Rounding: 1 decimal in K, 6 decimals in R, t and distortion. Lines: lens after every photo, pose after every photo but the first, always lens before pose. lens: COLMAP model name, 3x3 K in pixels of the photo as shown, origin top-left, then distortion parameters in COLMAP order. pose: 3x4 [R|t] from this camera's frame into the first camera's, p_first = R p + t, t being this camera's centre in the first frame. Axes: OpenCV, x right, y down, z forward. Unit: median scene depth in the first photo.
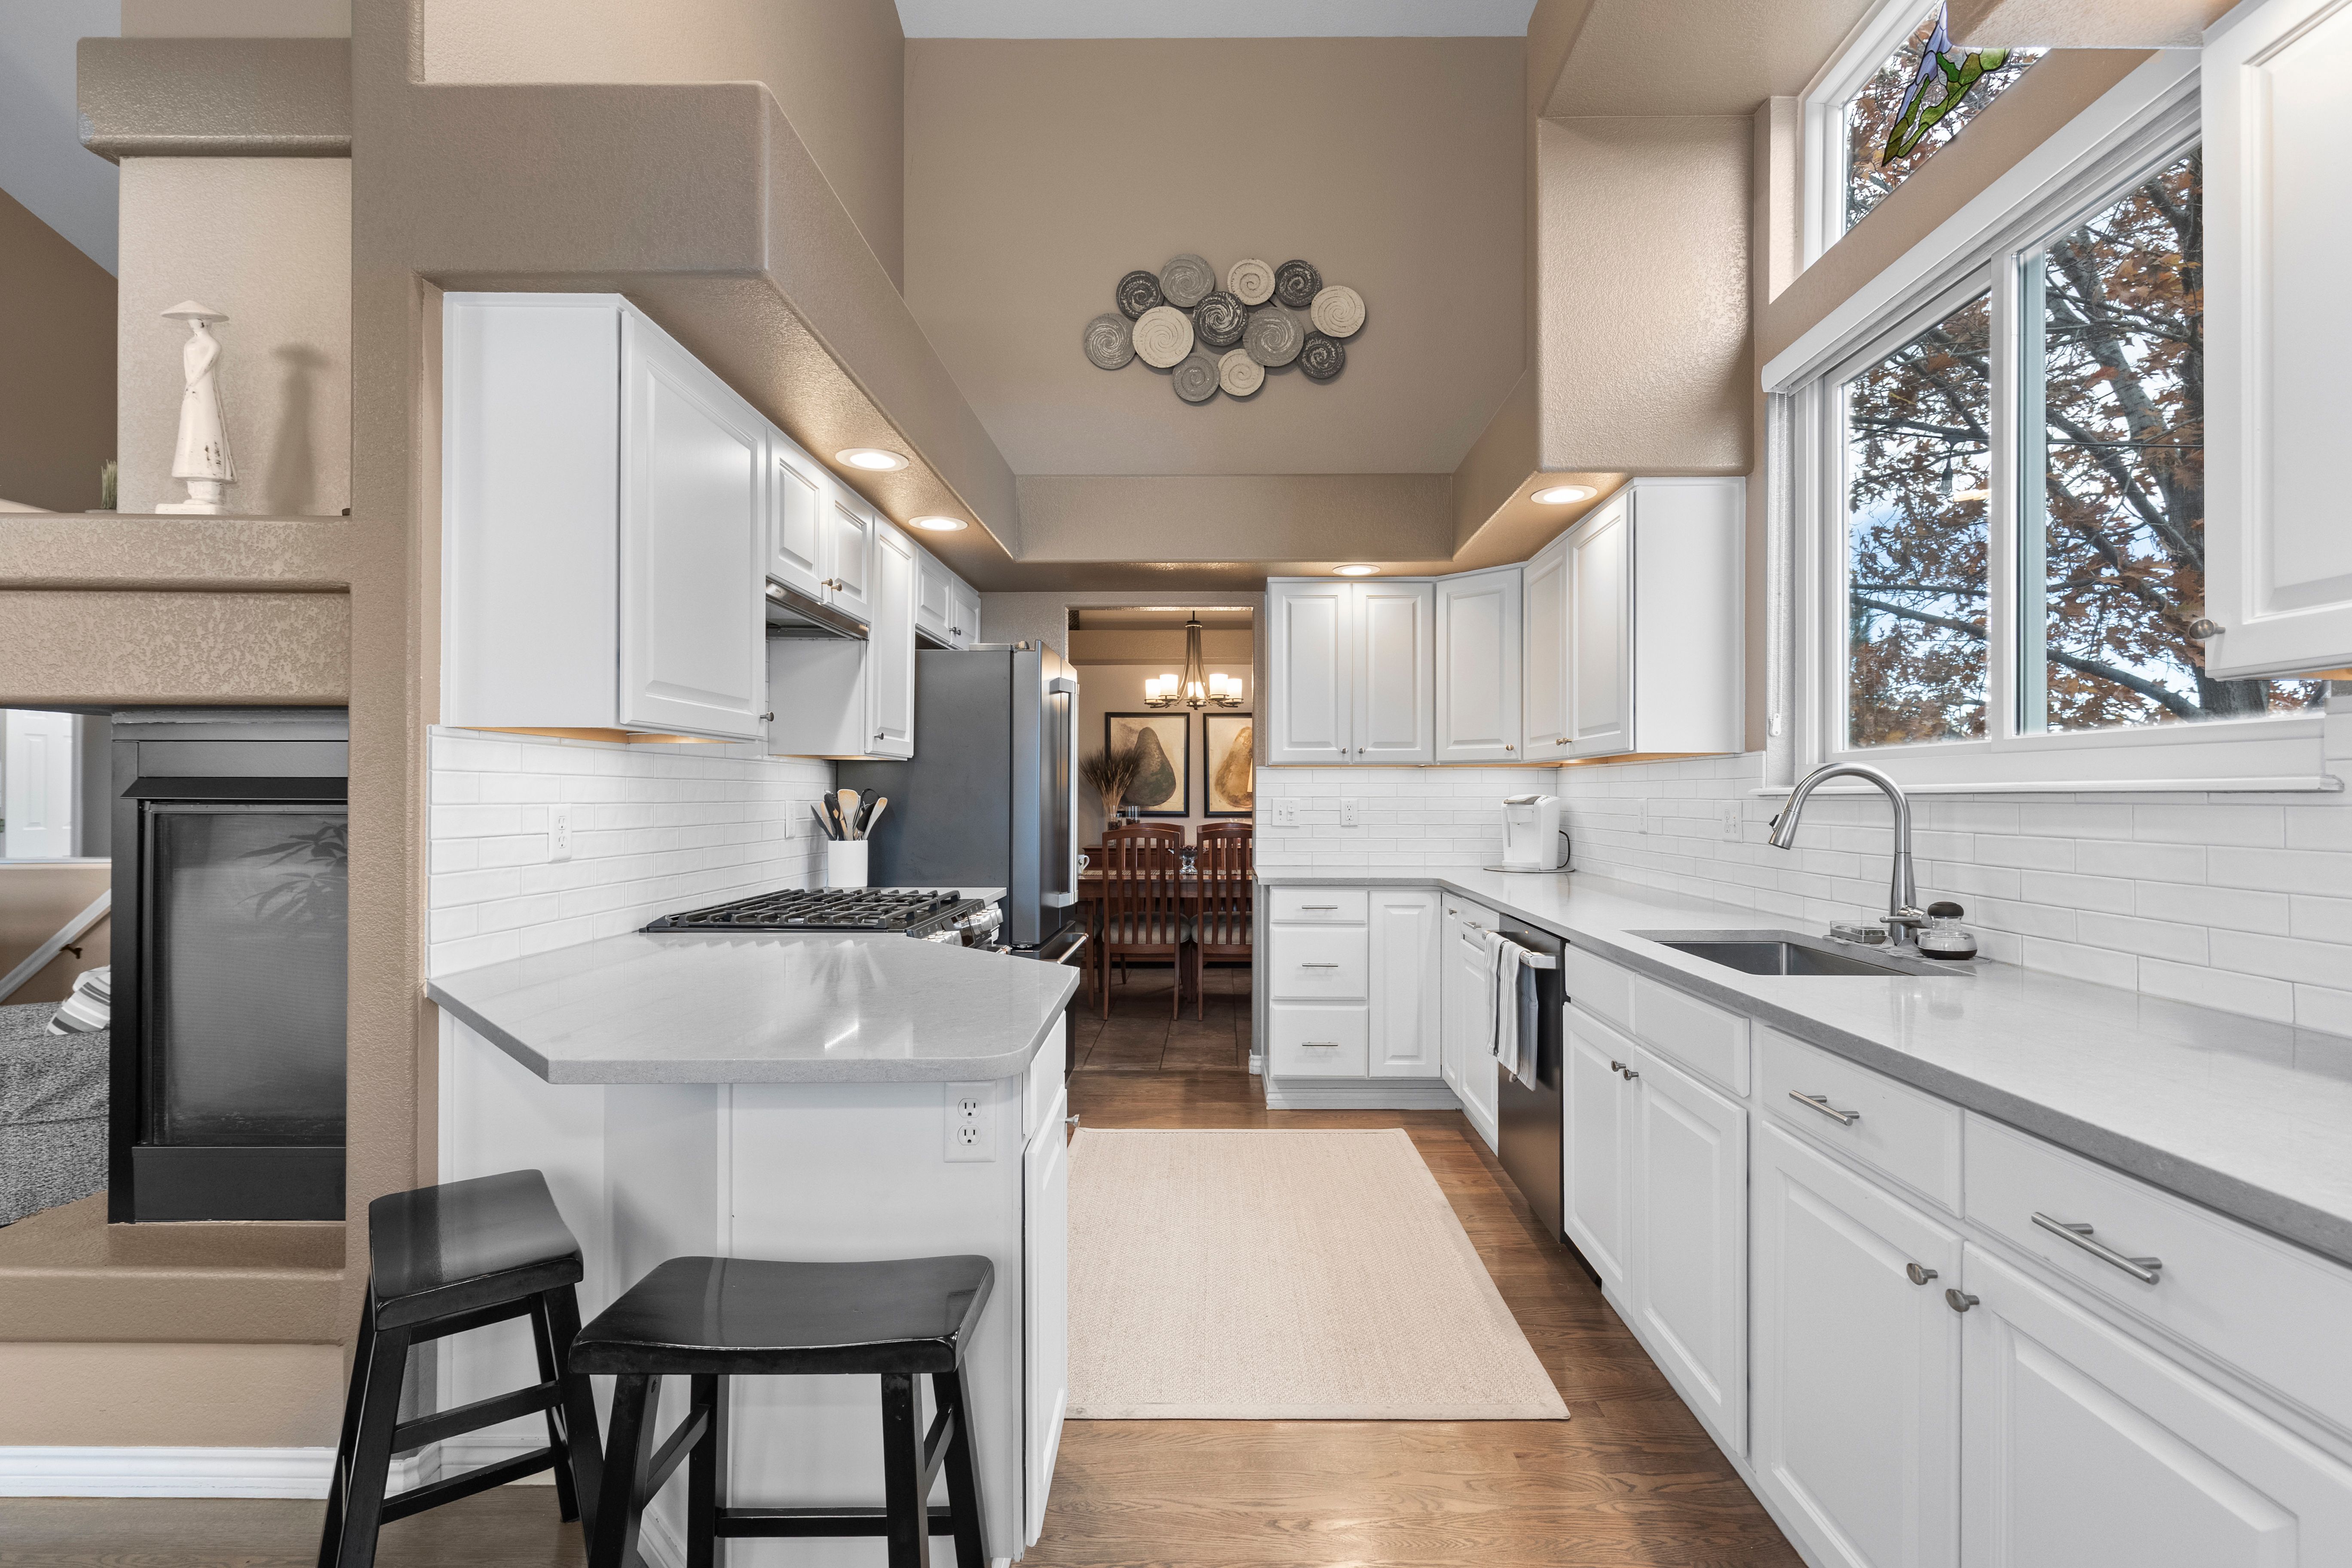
lens RADIAL K [[1059.4, 0, 1208.3], [0, 1059.4, 790.2], [0, 0, 1]] dist [0.004250, -0.000332]
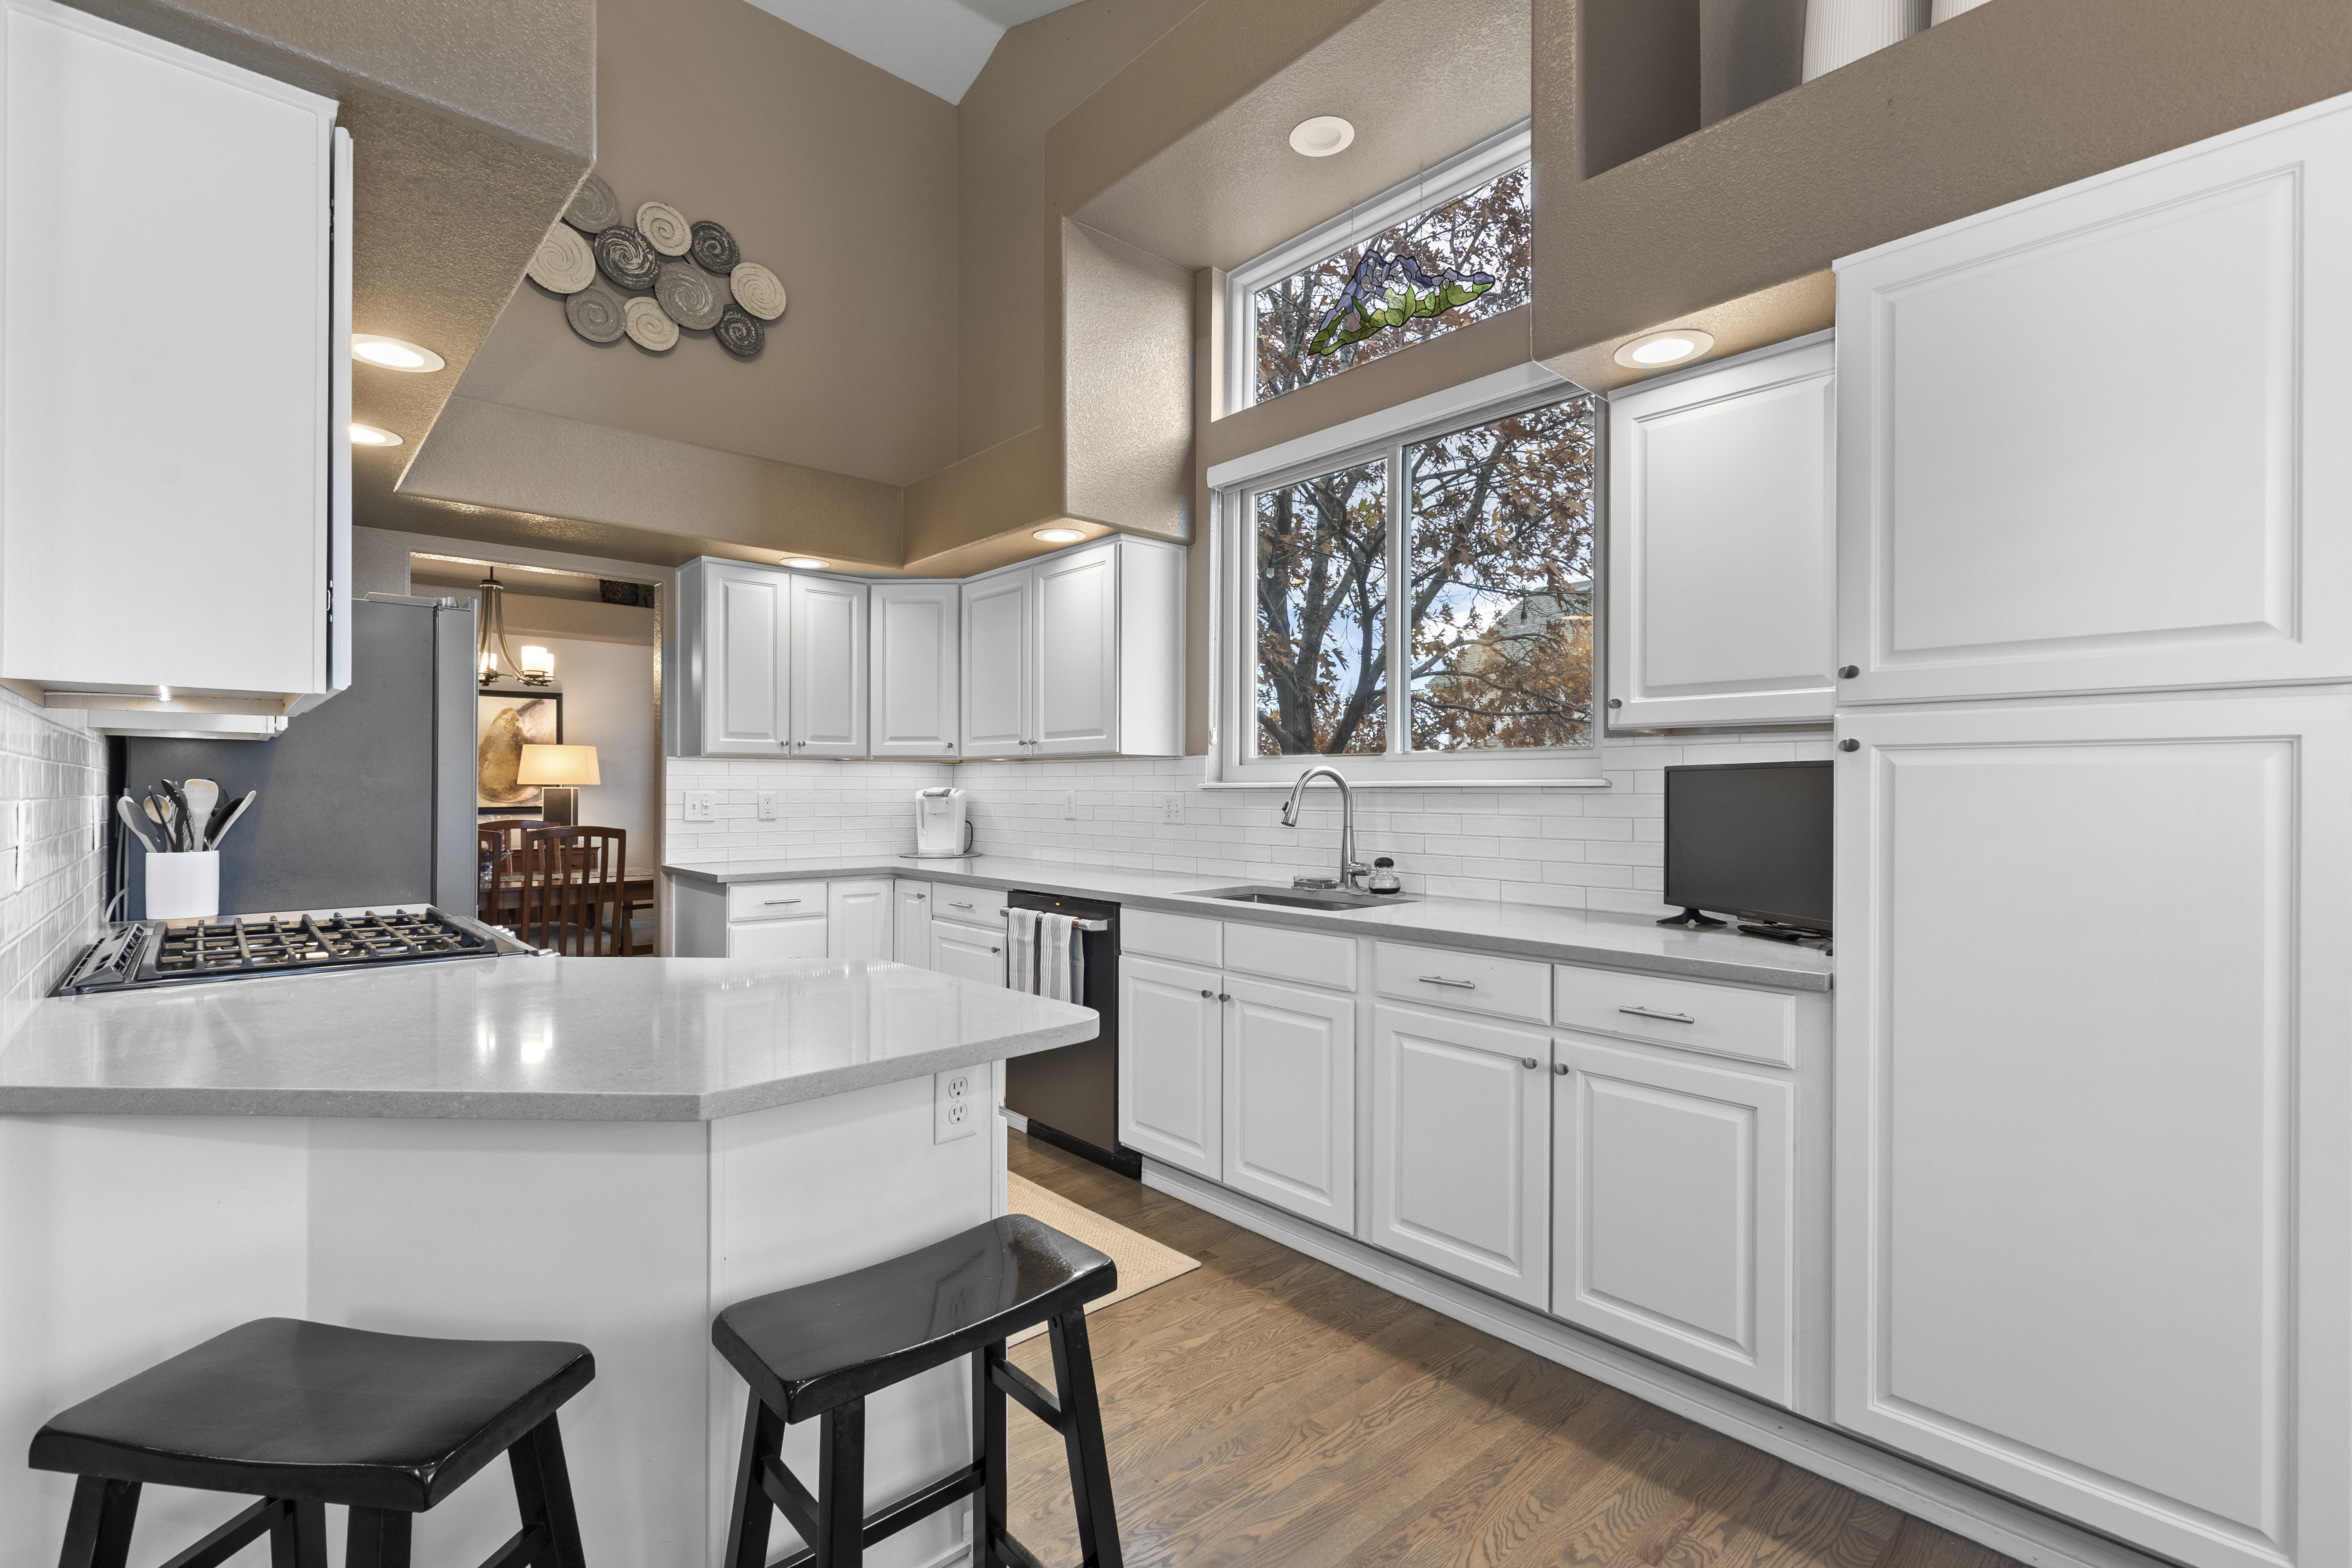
lens RADIAL K [[1059.4, 0, 1156.6], [0, 1059.4, 786.7], [0, 0, 1]] dist [0.004250, -0.000332]
pose [[0.745777, 0.001739, 0.666194, -0.291421], [-0.003835, 0.999991, 0.001683, 0.000346], [-0.666185, -0.003810, 0.745777, 0.033442]]
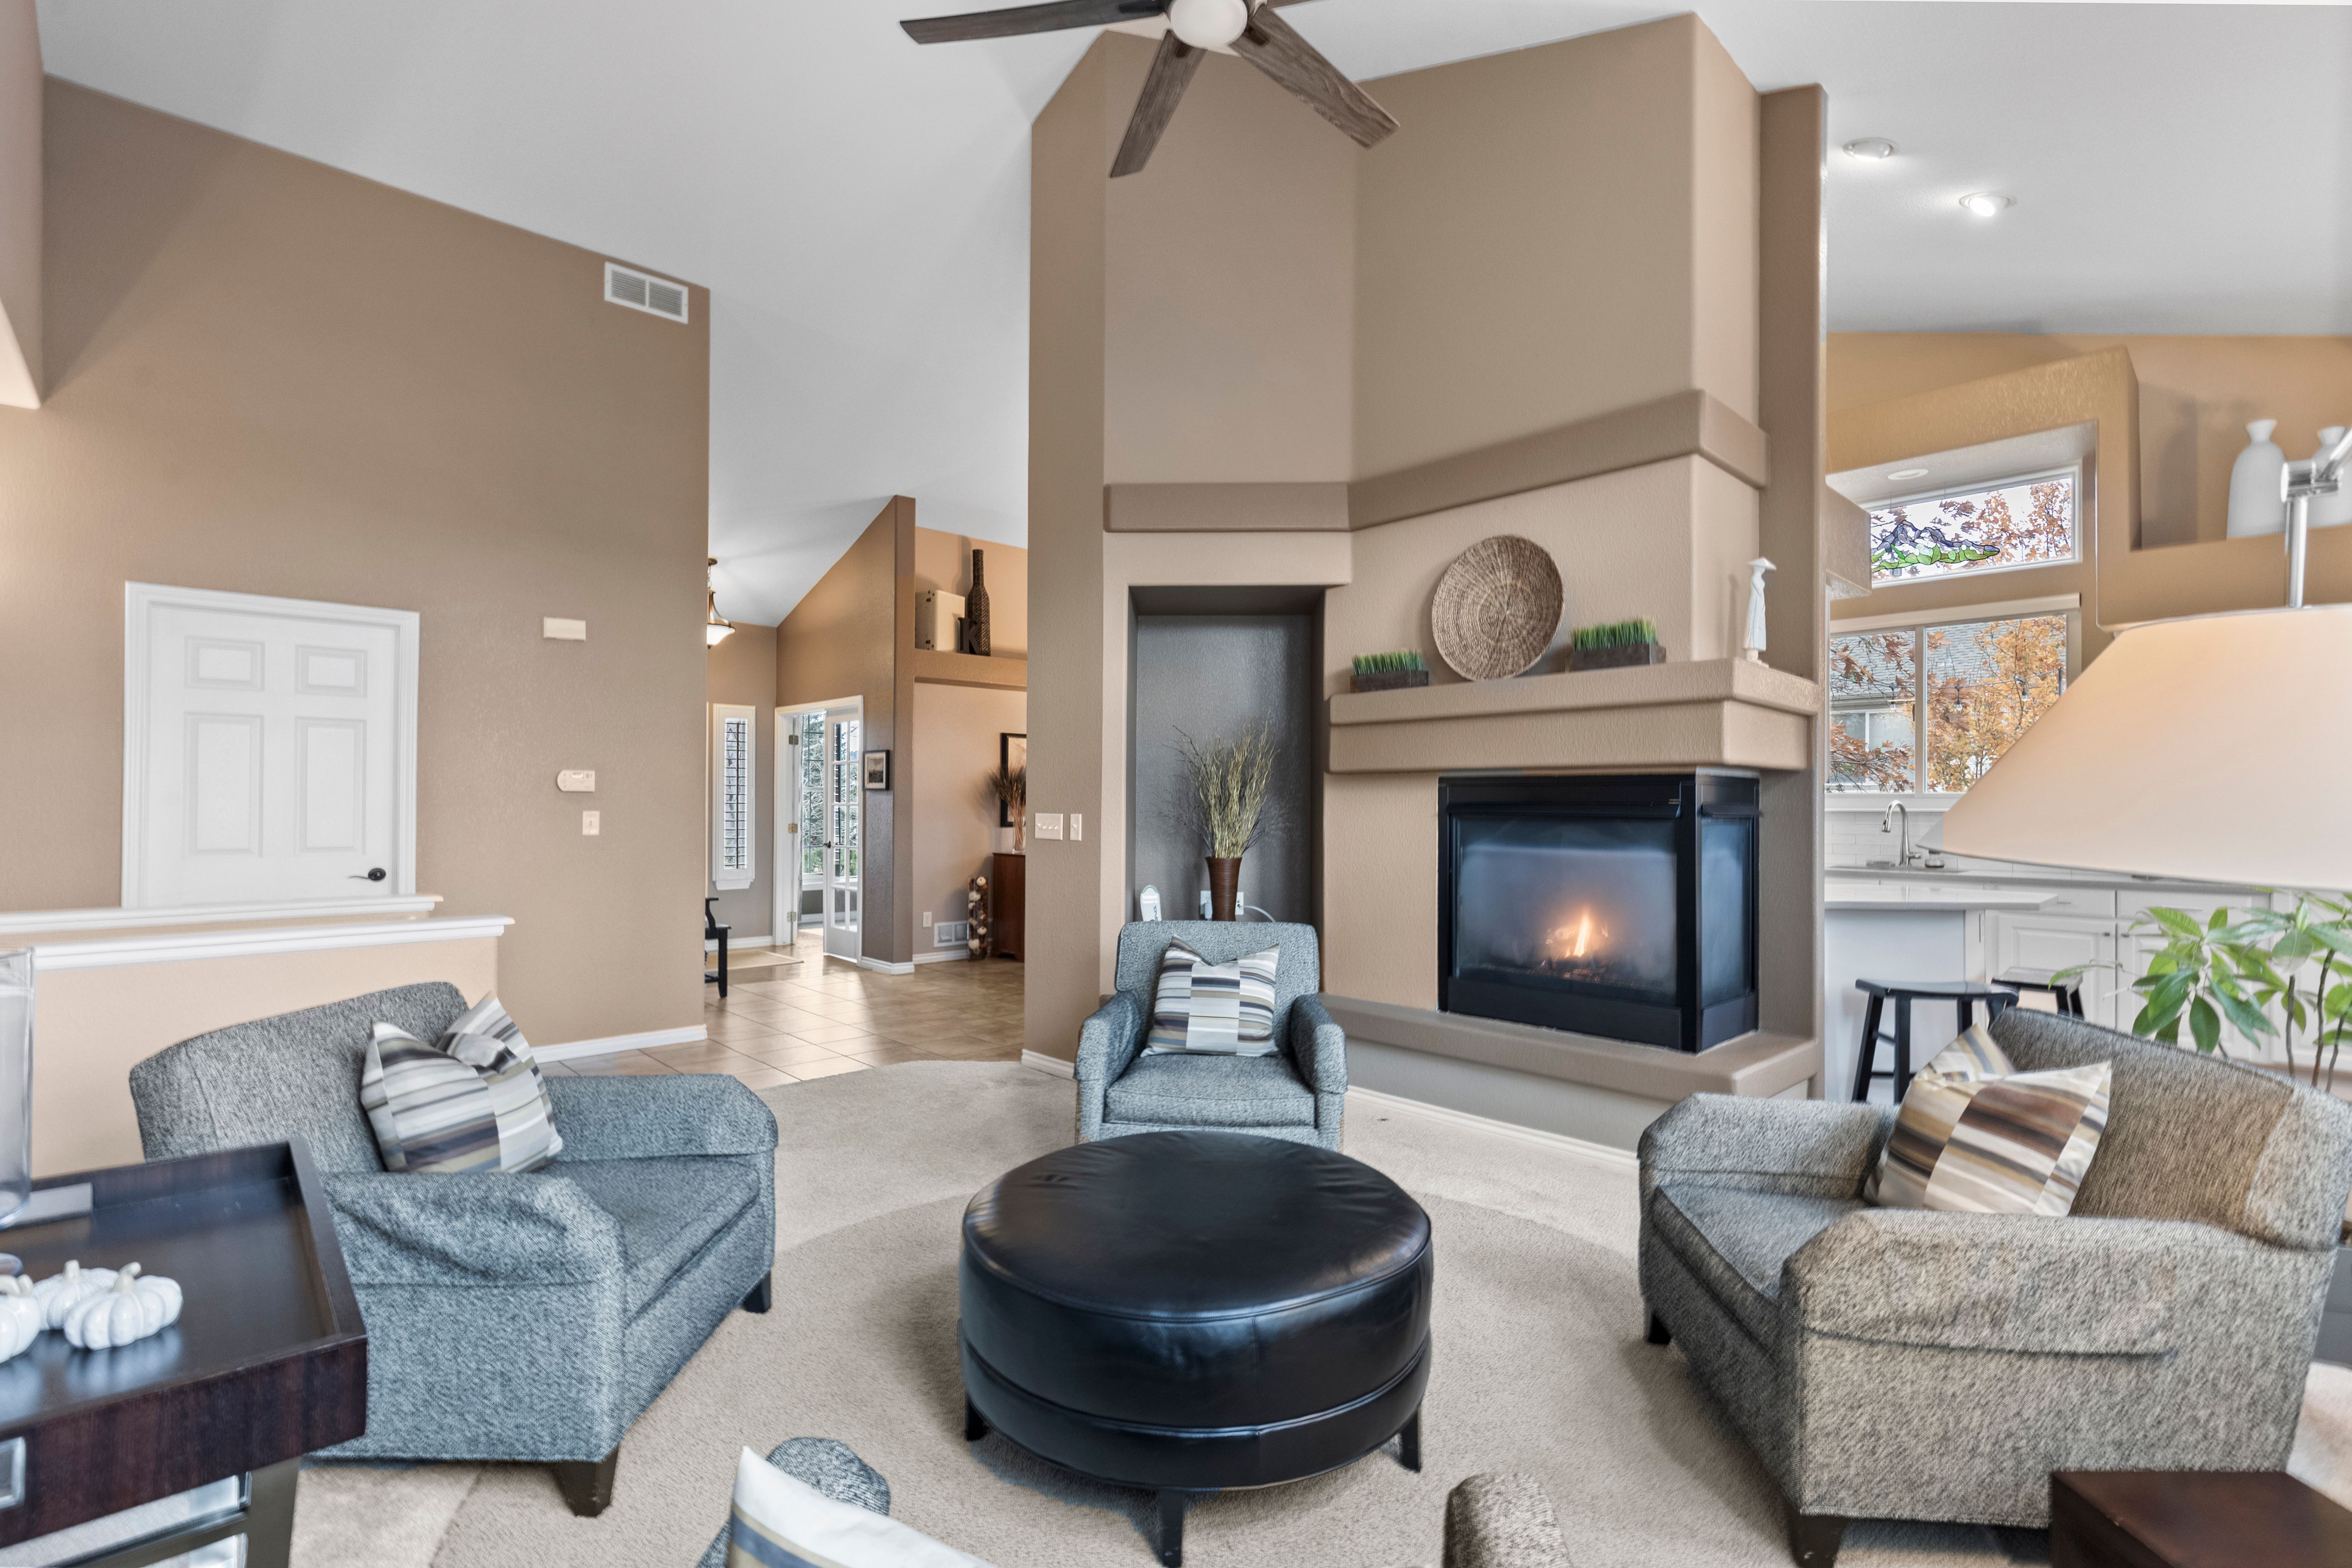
lens RADIAL K [[1059.4, 0, 1174.4], [0, 1059.4, 794.5], [0, 0, 1]] dist [0.004250, -0.000332]
pose [[0.724803, 0.010204, 0.688880, -1.431666], [-0.006634, 0.999947, -0.007831, -0.004751], [-0.688924, 0.001106, 0.724833, 0.157717]]
